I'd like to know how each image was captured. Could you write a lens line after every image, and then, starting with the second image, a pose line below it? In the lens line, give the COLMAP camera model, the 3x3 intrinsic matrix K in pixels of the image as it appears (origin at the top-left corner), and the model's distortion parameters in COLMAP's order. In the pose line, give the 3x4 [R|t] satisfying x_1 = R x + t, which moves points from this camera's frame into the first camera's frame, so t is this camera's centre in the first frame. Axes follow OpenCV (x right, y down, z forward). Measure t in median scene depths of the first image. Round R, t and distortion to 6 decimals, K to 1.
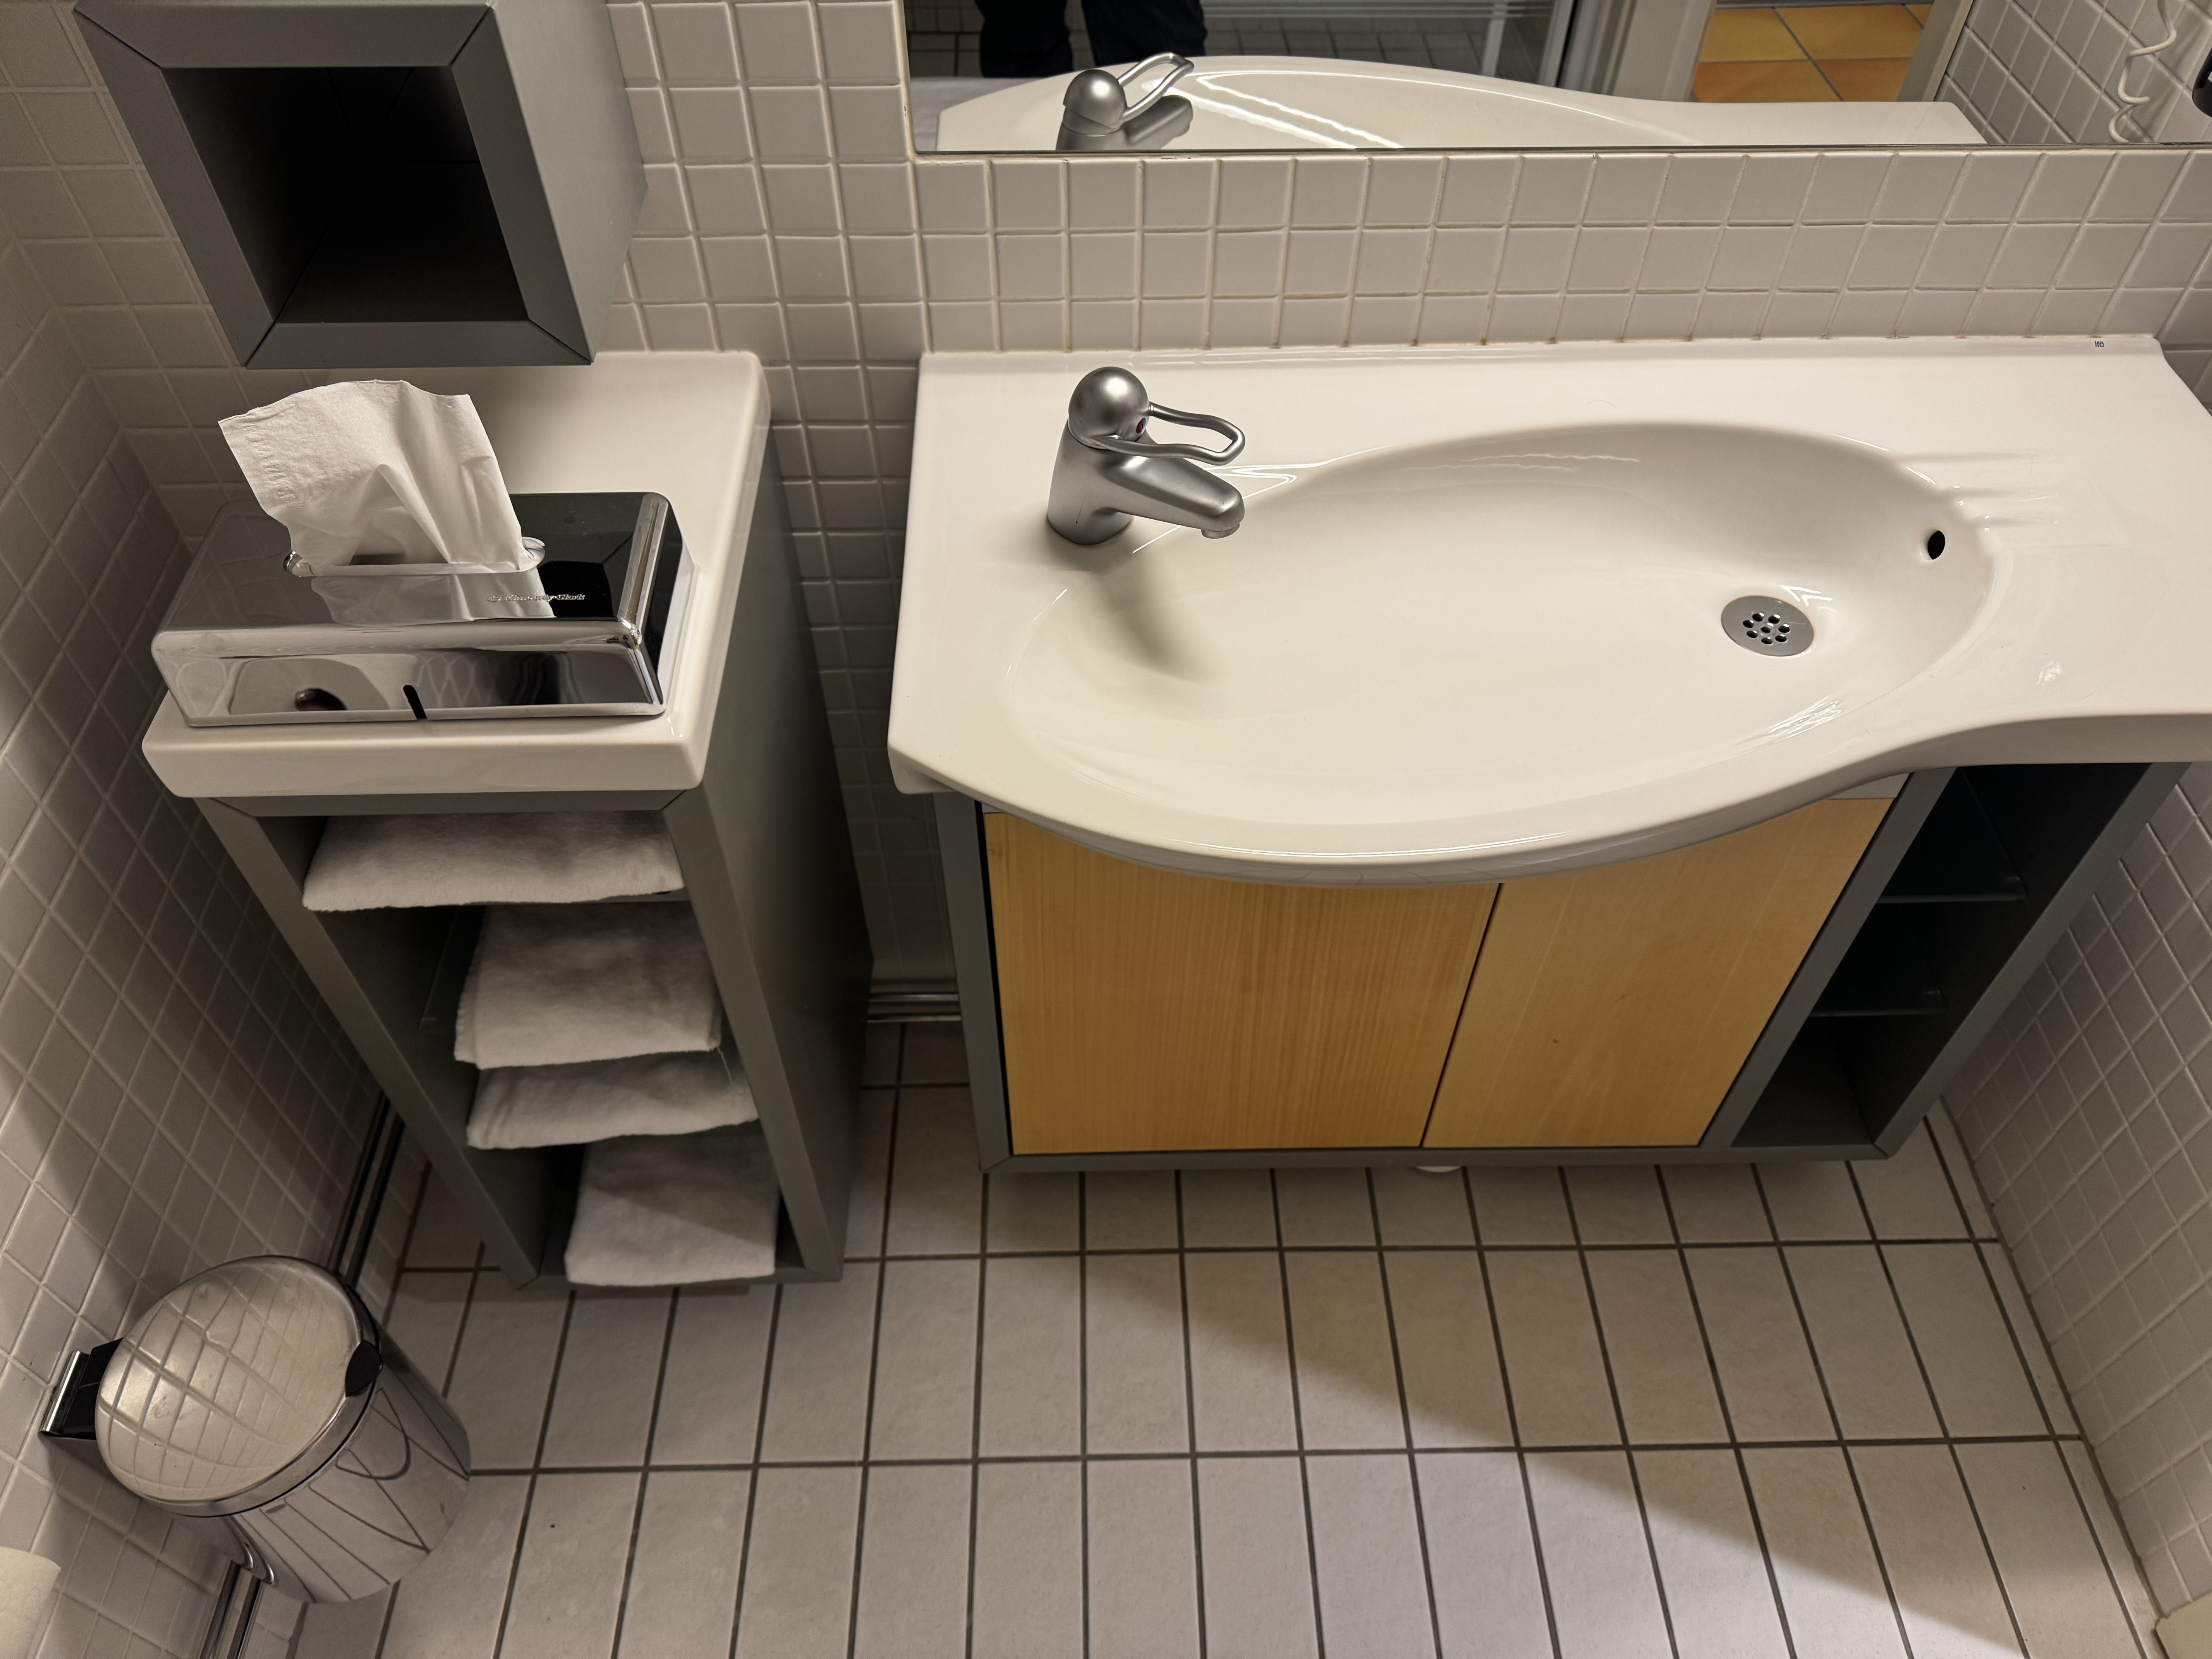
lens RADIAL K [[1558.8, 0, 1106.0], [0, 1558.8, 829.5], [0, 0, 1]] dist [0.118874, -0.193515]
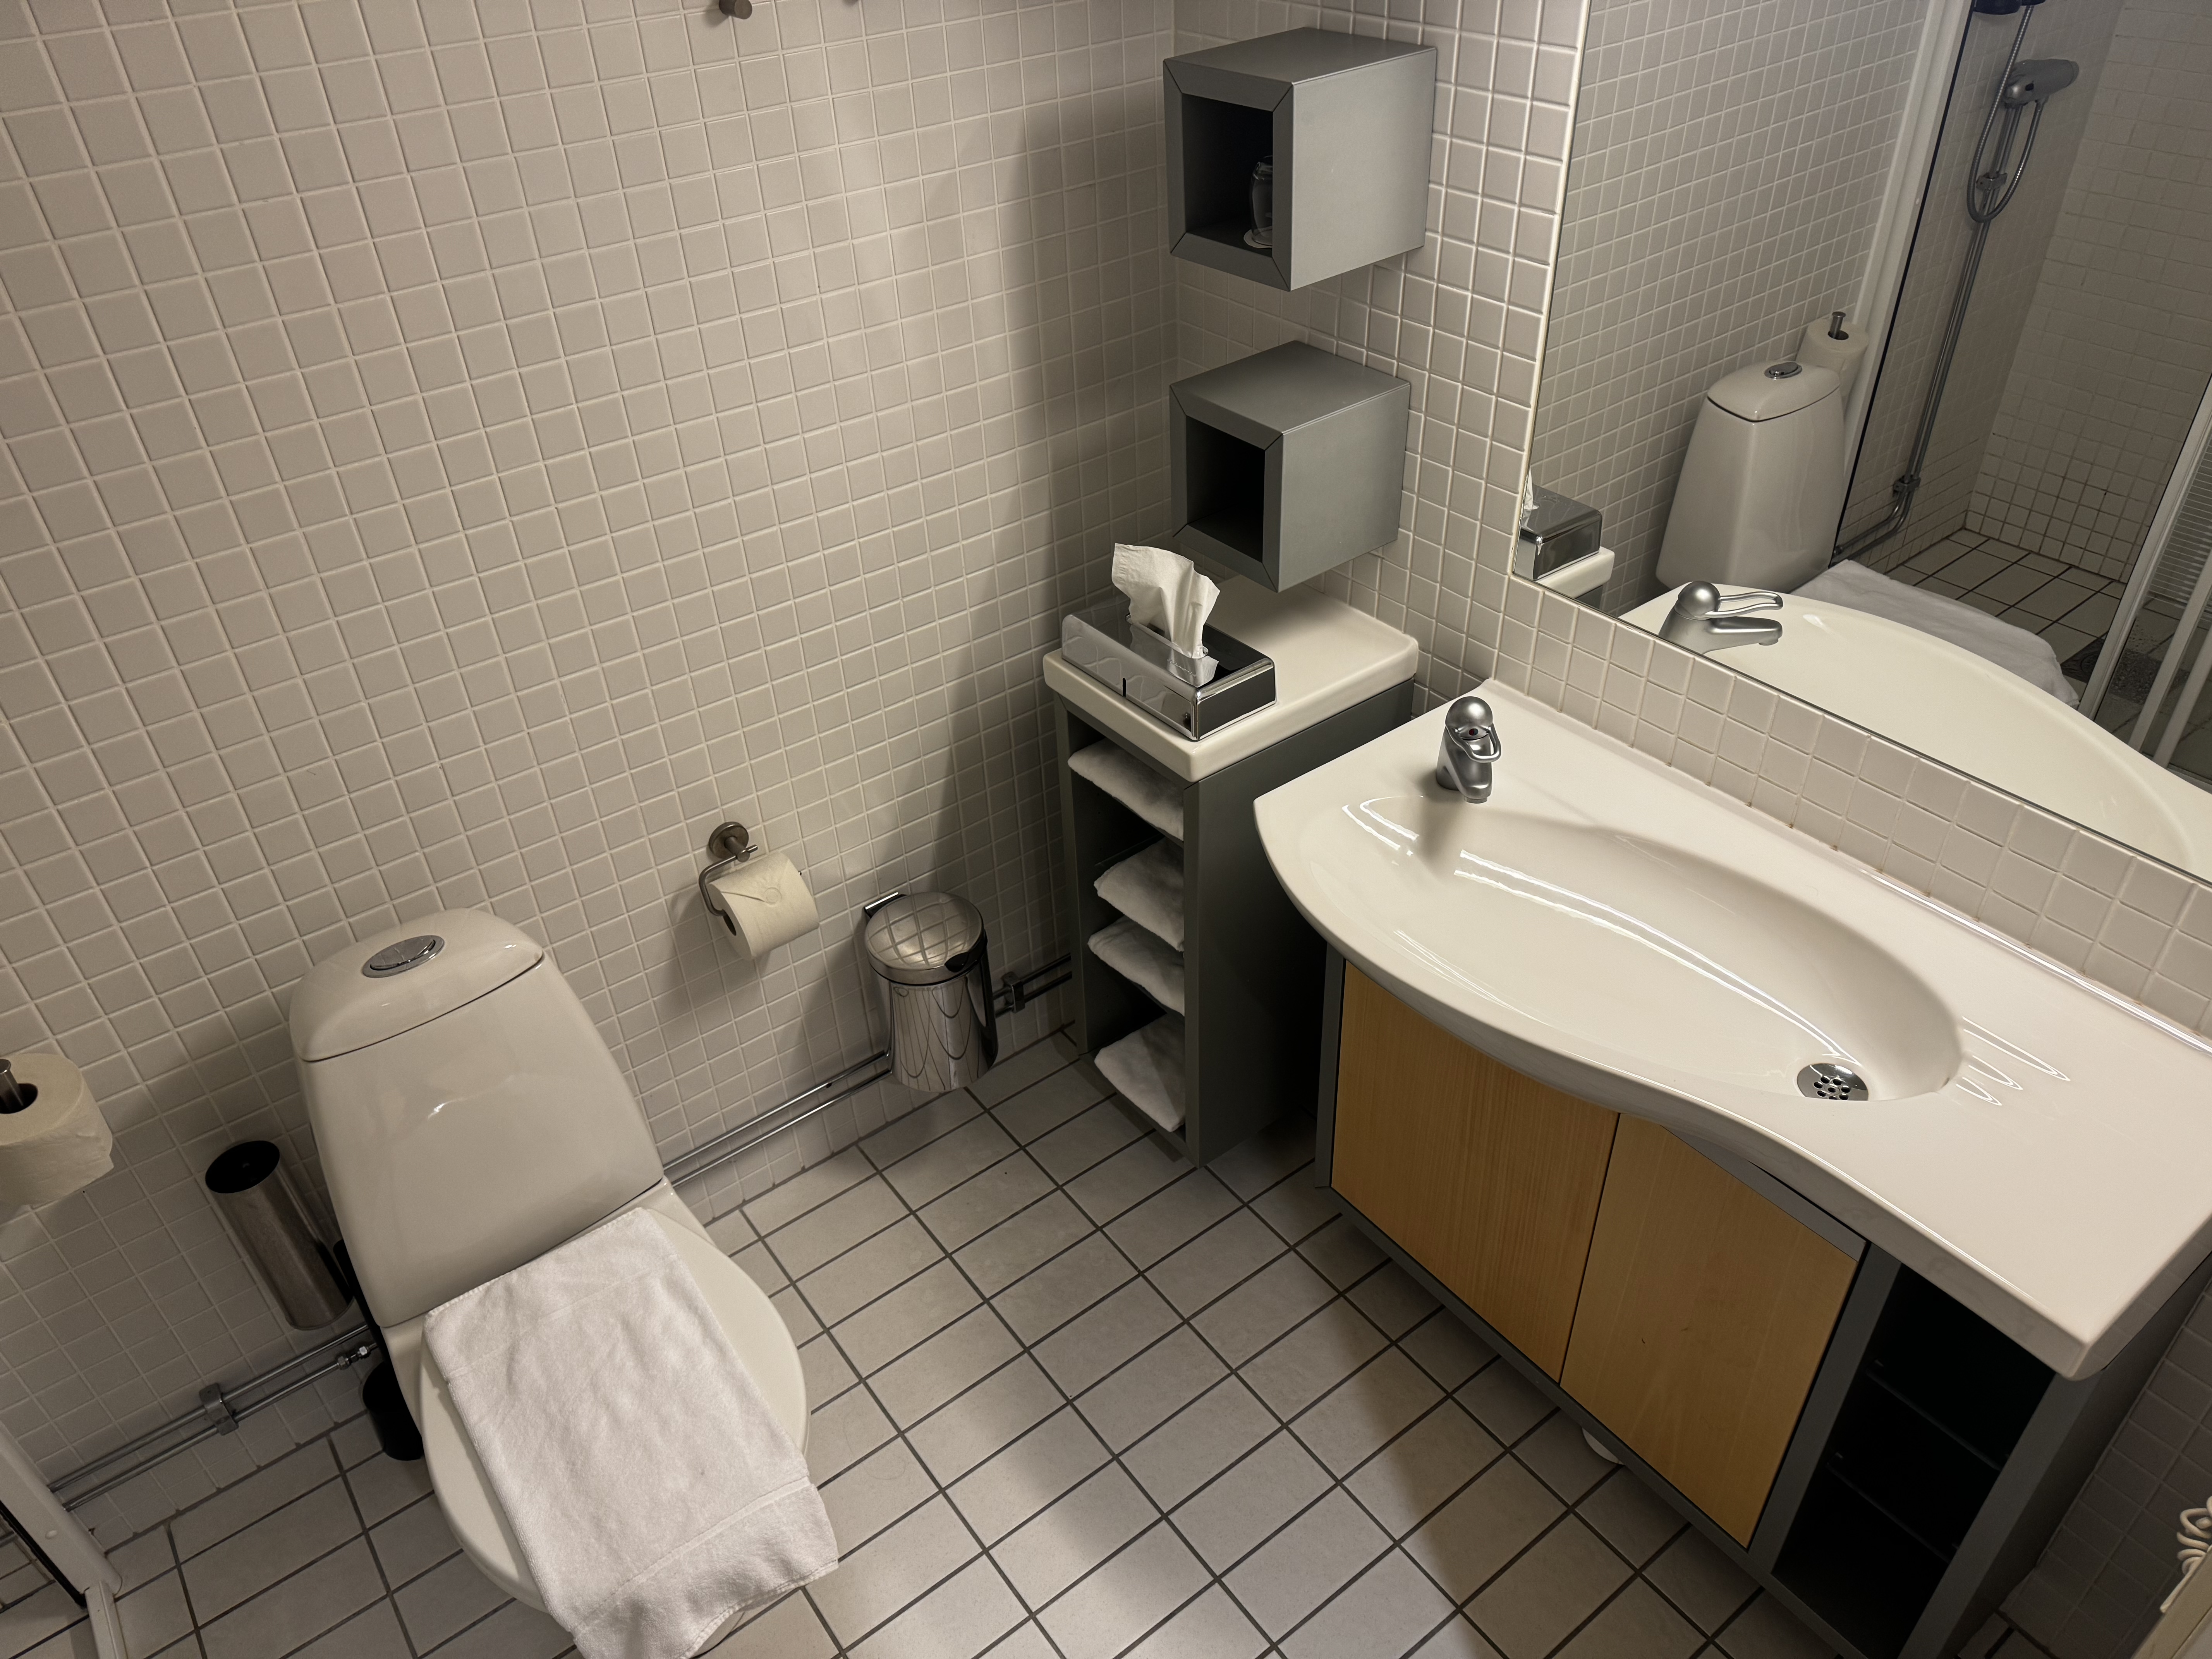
lens RADIAL K [[1558.8, 0, 1106.0], [0, 1558.8, 829.5], [0, 0, 1]] dist [0.118874, -0.193515]
pose [[0.578238, 0.457675, -0.675407, 0.862779], [-0.589083, 0.806955, 0.042483, 0.001640], [0.564466, 0.373306, 0.736220, -0.418444]]
